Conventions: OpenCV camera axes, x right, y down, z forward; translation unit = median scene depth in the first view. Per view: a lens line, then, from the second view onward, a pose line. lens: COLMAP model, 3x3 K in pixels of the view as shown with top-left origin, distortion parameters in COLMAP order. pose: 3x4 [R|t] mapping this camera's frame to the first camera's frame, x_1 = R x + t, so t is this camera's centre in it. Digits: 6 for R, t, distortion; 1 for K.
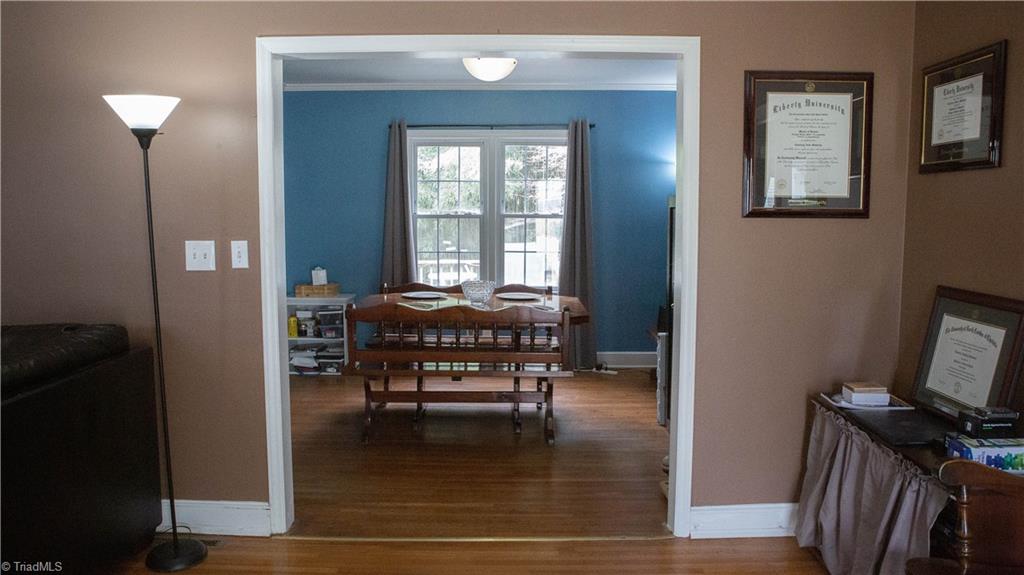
lens RADIAL K [[699.8, 0, 512.0], [0, 699.8, 287.5], [0, 0, 1]] dist [-0.073589, -0.000156]
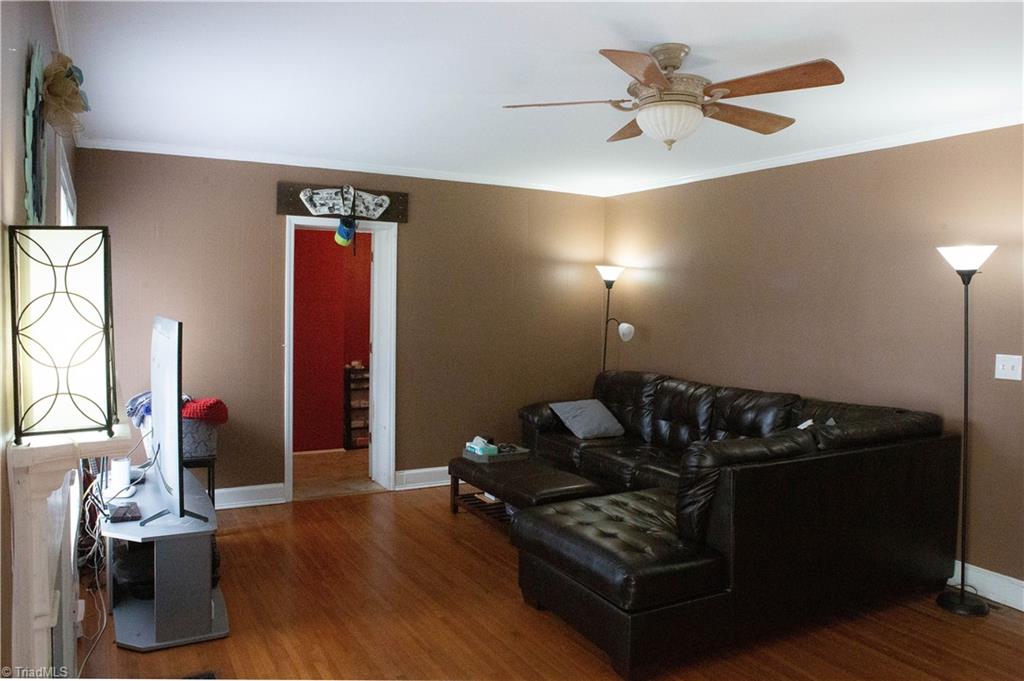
lens RADIAL K [[715.8, 0, 512.0], [0, 715.8, 340.5], [0, 0, 1]] dist [-0.032264, -0.000964]
pose [[0.489188, 0.023337, -0.871866, 0.212978], [-0.104017, 0.994069, -0.031754, 0.039992], [0.865953, 0.106222, 0.488714, -0.393273]]
